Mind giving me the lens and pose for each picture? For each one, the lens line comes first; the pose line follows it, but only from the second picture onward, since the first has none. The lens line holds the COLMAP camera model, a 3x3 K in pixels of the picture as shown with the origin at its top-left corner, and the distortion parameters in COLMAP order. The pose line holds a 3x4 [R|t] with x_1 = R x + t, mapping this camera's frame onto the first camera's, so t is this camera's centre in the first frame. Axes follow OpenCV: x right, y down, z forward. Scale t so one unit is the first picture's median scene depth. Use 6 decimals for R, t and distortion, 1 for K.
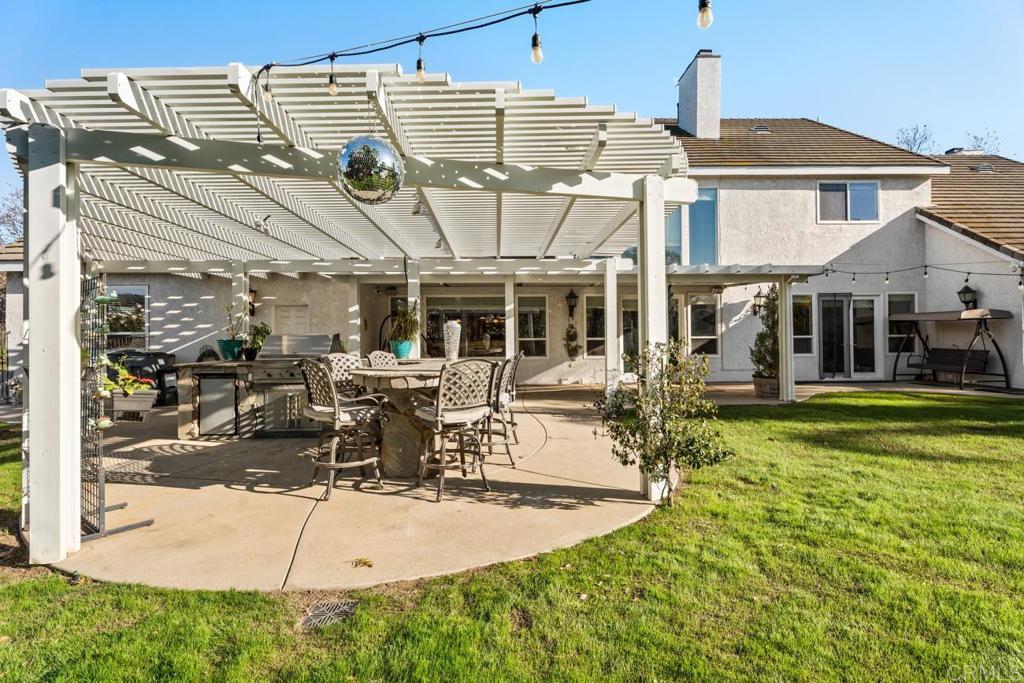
lens RADIAL K [[463.9, 0, 507.8], [0, 463.9, 334.8], [0, 0, 1]] dist [0.000911, 0.000100]
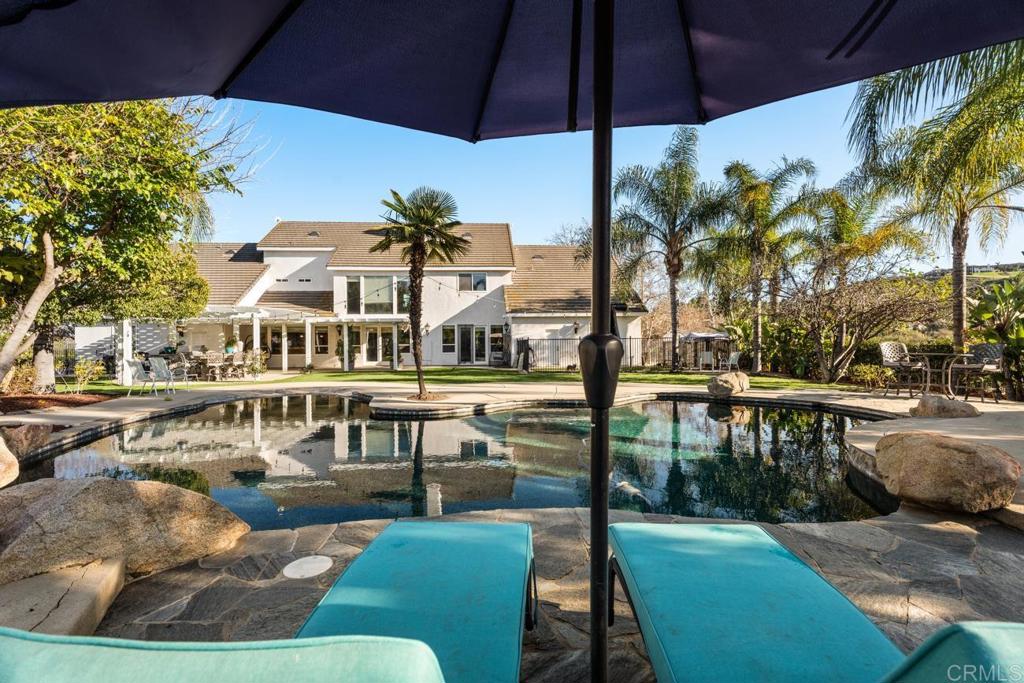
lens RADIAL K [[453.5, 0, 512.0], [0, 453.5, 341.5], [0, 0, 1]] dist [0.001245, -0.000034]
pose [[0.999316, -0.000119, 0.036971, 0.845911], [0.000018, 0.999996, 0.002723, -0.016465], [-0.036971, -0.002721, 0.999313, -1.121412]]
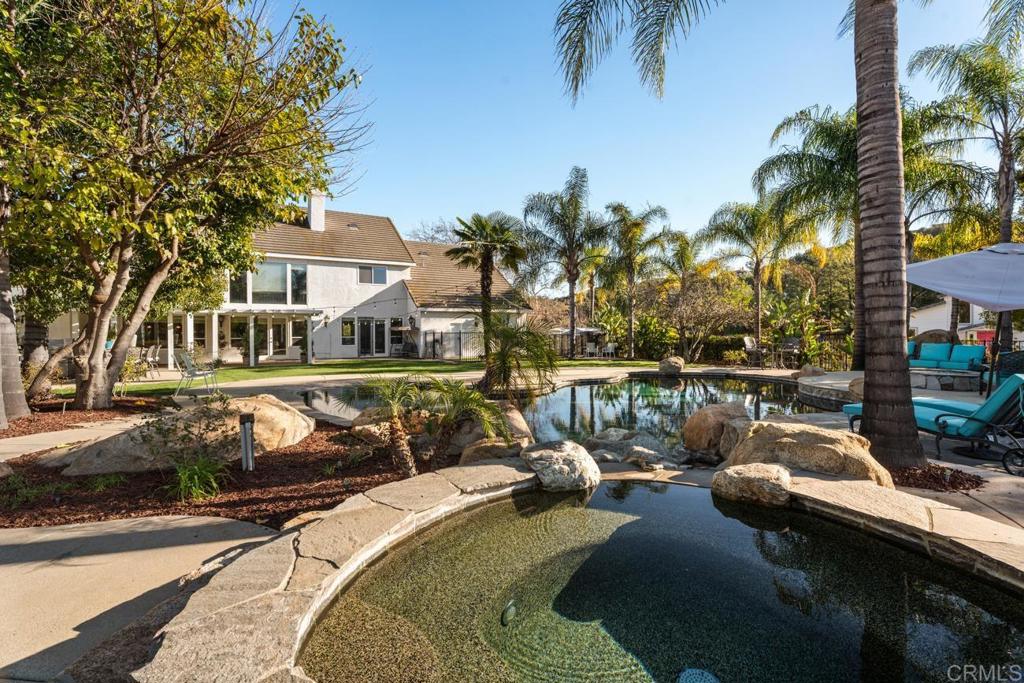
lens RADIAL K [[463.9, 0, 507.8], [0, 463.9, 334.8], [0, 0, 1]] dist [0.000911, 0.000100]
pose [[0.879628, 0.001528, 0.475660, 0.259235], [-0.005544, 0.999960, 0.007041, -0.025791], [-0.475631, -0.008830, 0.879601, -1.223604]]
